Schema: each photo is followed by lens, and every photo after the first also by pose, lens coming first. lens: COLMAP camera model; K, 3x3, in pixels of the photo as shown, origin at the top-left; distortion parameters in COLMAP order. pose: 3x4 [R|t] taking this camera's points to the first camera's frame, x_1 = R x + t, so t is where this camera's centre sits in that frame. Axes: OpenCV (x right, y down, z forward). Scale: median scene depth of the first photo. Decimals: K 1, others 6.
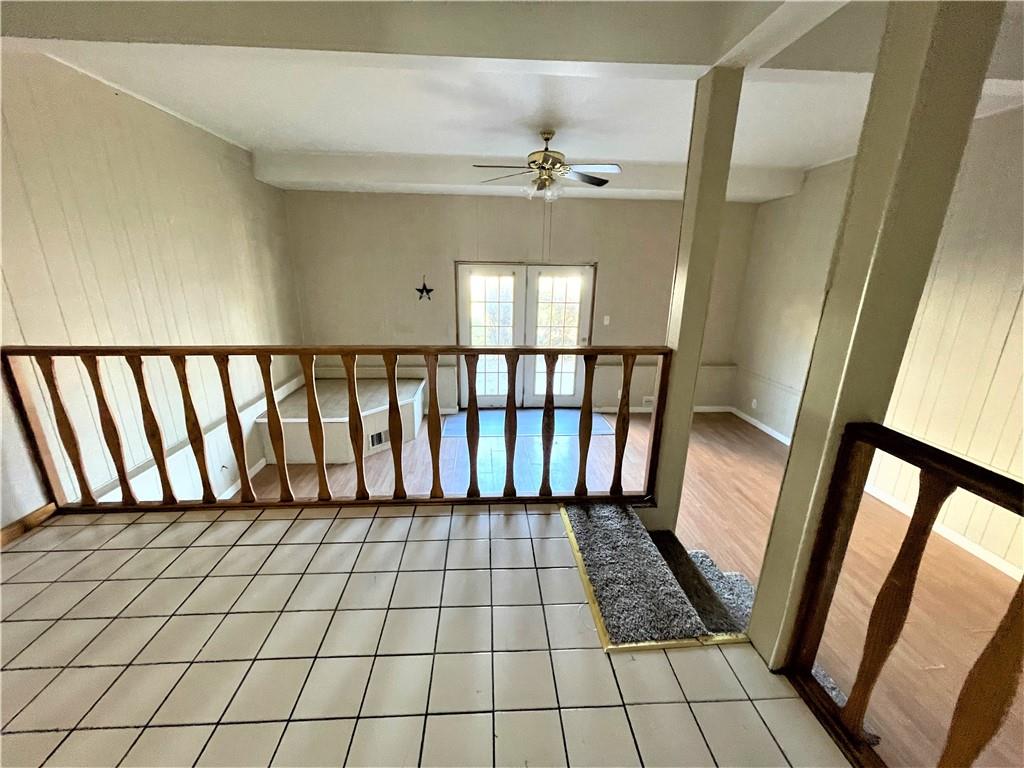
lens RADIAL K [[410.6, 0, 510.1], [0, 410.6, 384.9], [0, 0, 1]] dist [0.000002, 0.000161]
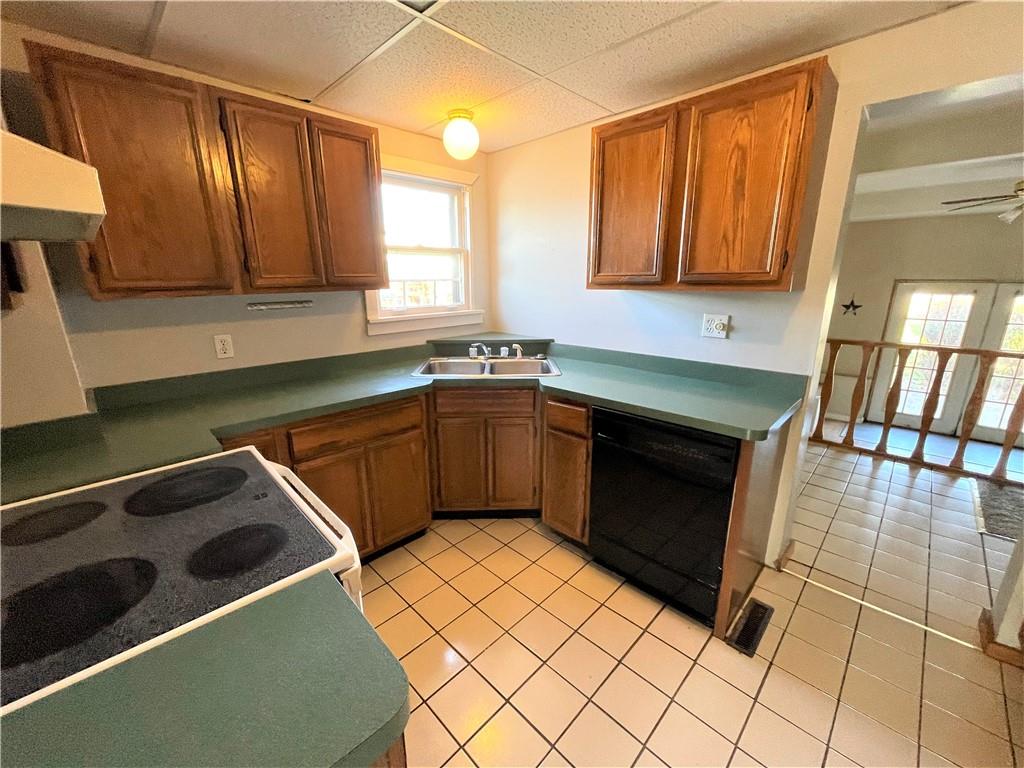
lens RADIAL K [[410.6, 0, 507.4], [0, 410.6, 385.4], [0, 0, 1]] dist [0.000002, 0.000161]
pose [[0.661354, 0.171245, -0.730264, 0.024050], [-0.196638, 0.979122, 0.051518, 0.104631], [0.723840, 0.109526, 0.681219, -0.404994]]
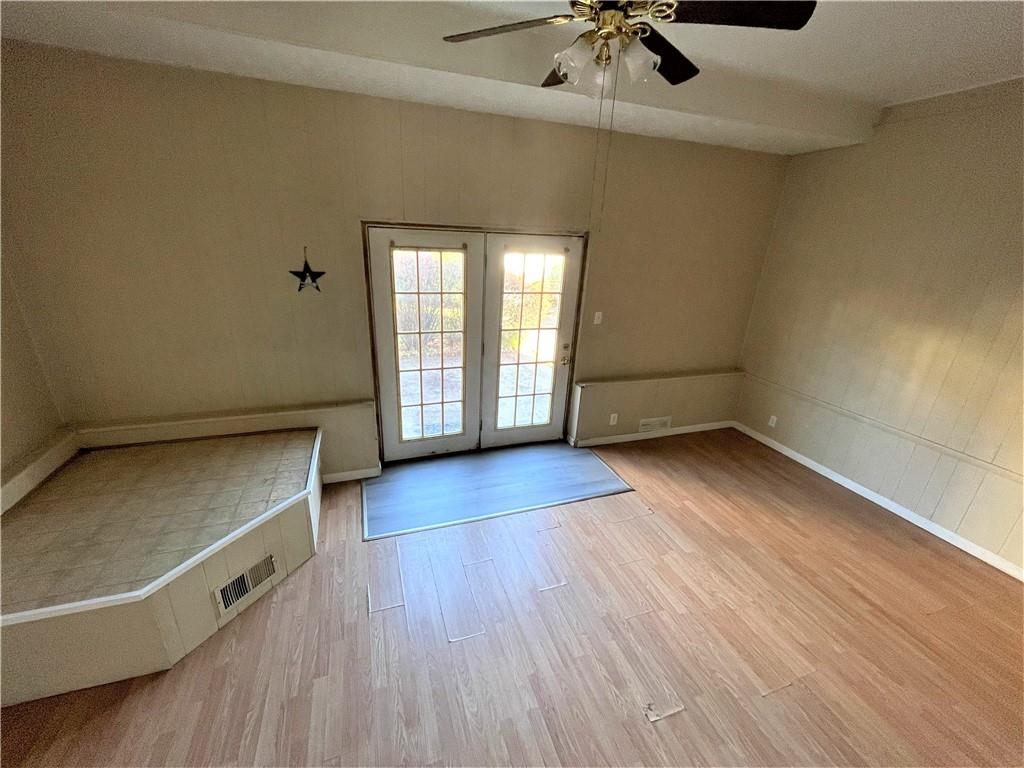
lens RADIAL K [[410.6, 0, 510.9], [0, 410.6, 387.8], [0, 0, 1]] dist [0.000002, 0.000161]
pose [[0.962941, -0.066771, 0.261317, -0.099342], [0.044000, 0.994782, 0.092046, -0.116727], [-0.266100, -0.077137, 0.960854, 0.384412]]
